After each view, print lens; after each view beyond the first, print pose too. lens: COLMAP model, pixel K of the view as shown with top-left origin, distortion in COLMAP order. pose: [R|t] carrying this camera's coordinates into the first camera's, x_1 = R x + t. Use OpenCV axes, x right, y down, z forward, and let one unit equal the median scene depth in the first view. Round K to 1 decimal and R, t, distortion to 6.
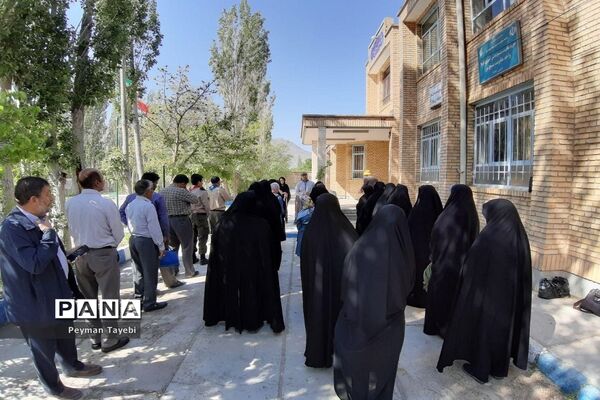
lens RADIAL K [[483.5, 0, 315.4], [0, 483.5, 200.1], [0, 0, 1]] dist [0.080819, -0.140926]
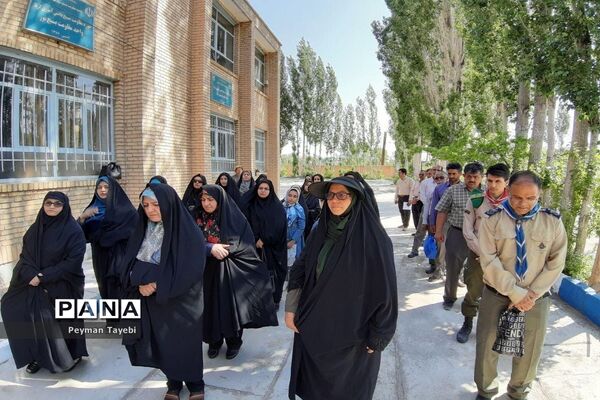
lens RADIAL K [[483.5, 0, 315.4], [0, 483.5, 200.1], [0, 0, 1]] dist [0.080819, -0.140926]
pose [[-0.983600, -0.021429, 0.179085, -0.191848], [0.002347, 0.991313, 0.131507, -0.099969], [-0.180347, 0.129770, -0.975005, 1.752931]]
